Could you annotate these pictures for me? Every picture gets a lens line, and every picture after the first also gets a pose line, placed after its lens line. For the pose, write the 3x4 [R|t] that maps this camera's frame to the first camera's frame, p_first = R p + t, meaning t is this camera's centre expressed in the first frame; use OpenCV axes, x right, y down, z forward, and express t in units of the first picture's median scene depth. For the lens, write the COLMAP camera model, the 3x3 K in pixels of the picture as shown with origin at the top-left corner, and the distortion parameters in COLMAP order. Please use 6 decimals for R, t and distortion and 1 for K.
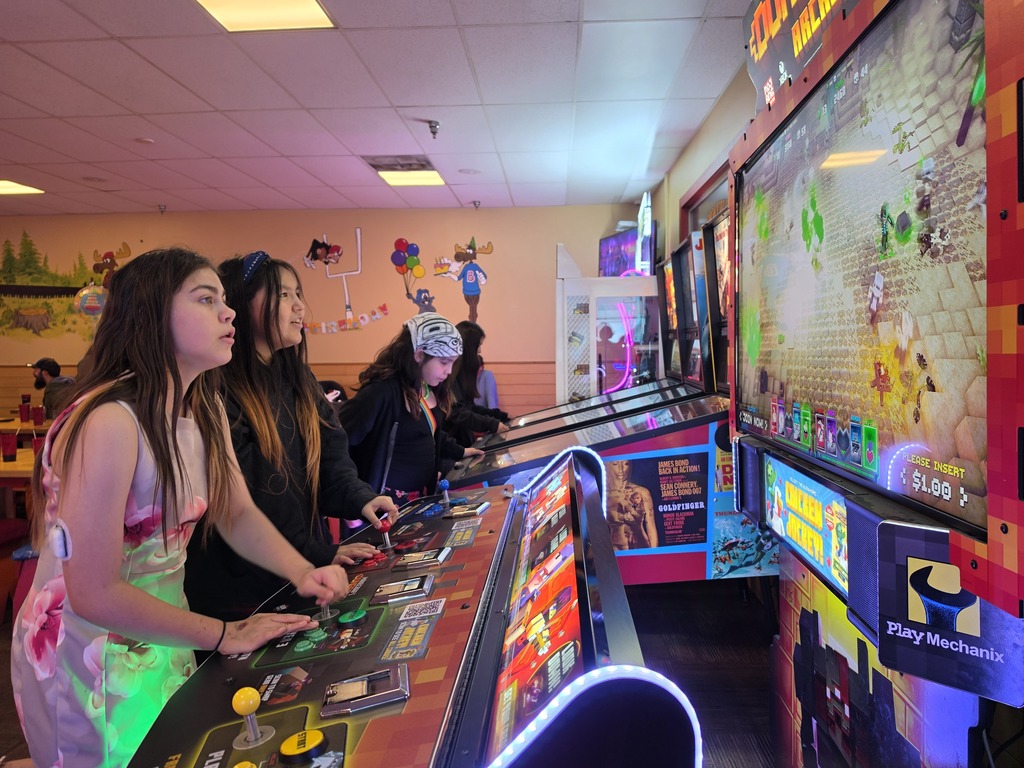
lens RADIAL K [[718.1, 0, 528.1], [0, 718.1, 371.0], [0, 0, 1]] dist [0.019689, -0.031486]
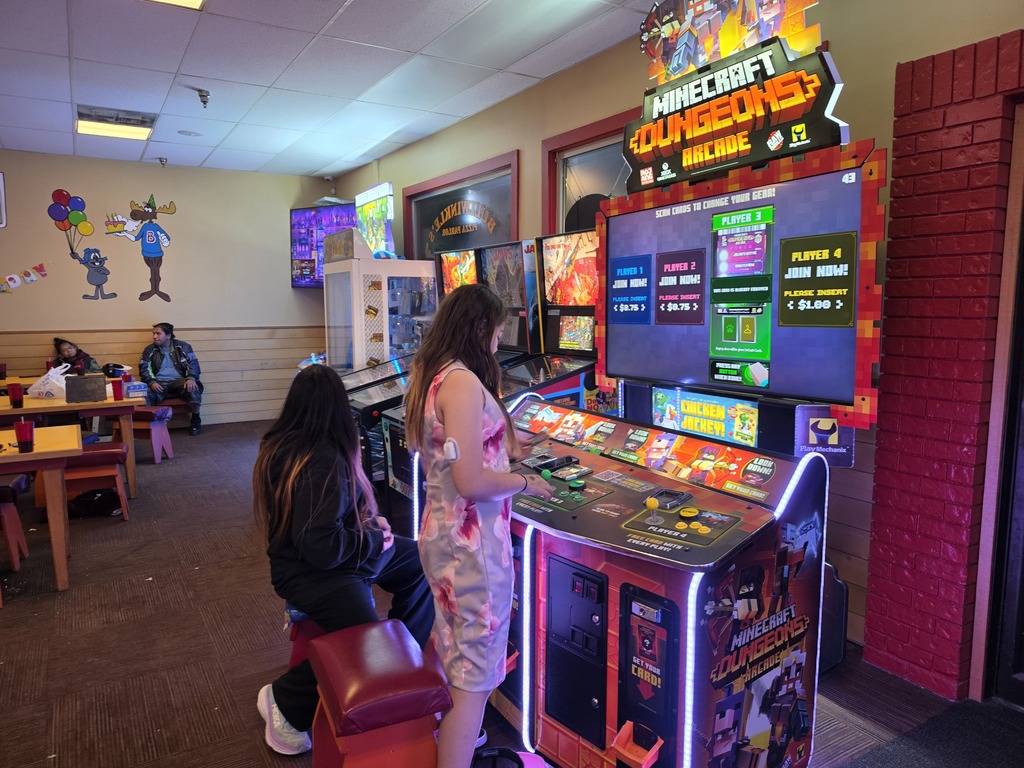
lens RADIAL K [[708.7, 0, 523.7], [0, 708.7, 388.6], [0, 0, 1]] dist [0.083332, -0.127498]
pose [[0.829458, -0.059136, 0.555430, -0.224456], [0.013531, 0.996215, 0.085859, -0.009265], [-0.558405, -0.063701, 0.827119, -0.065196]]
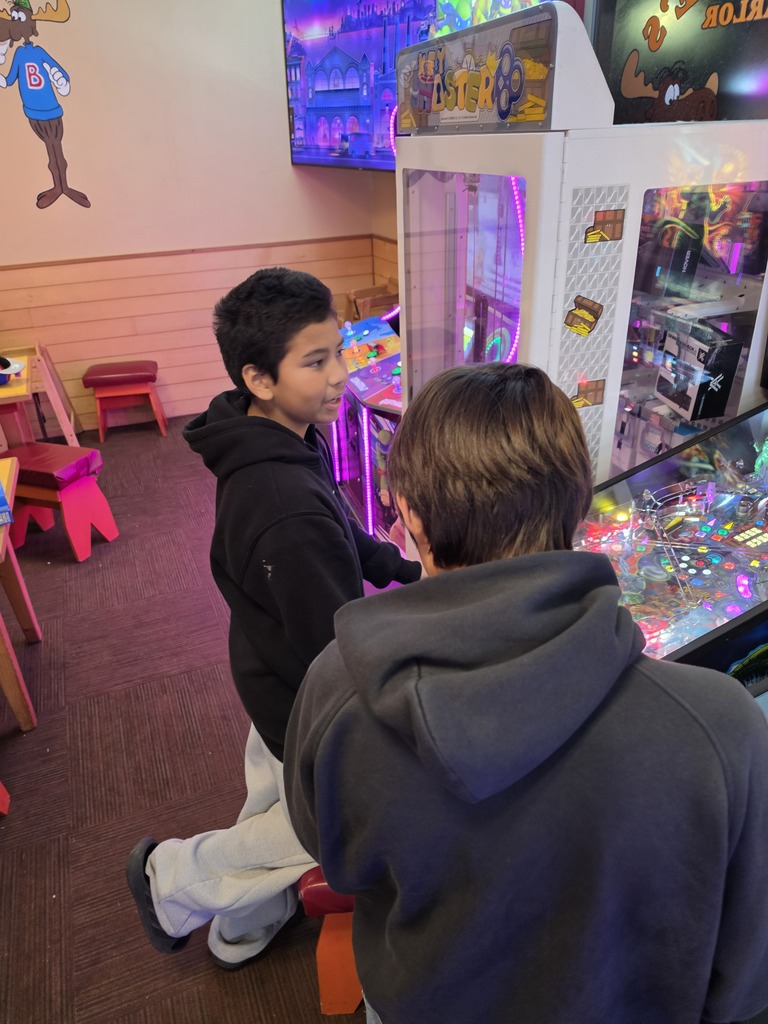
lens RADIAL K [[718.1, 0, 386.0], [0, 718.1, 527.8], [0, 0, 1]] dist [0.019689, -0.031486]
pose [[0.912717, -0.218324, 0.345373, -0.104373], [0.045502, 0.894329, 0.445091, -0.068460], [-0.406051, -0.390527, 0.826203, 0.407856]]
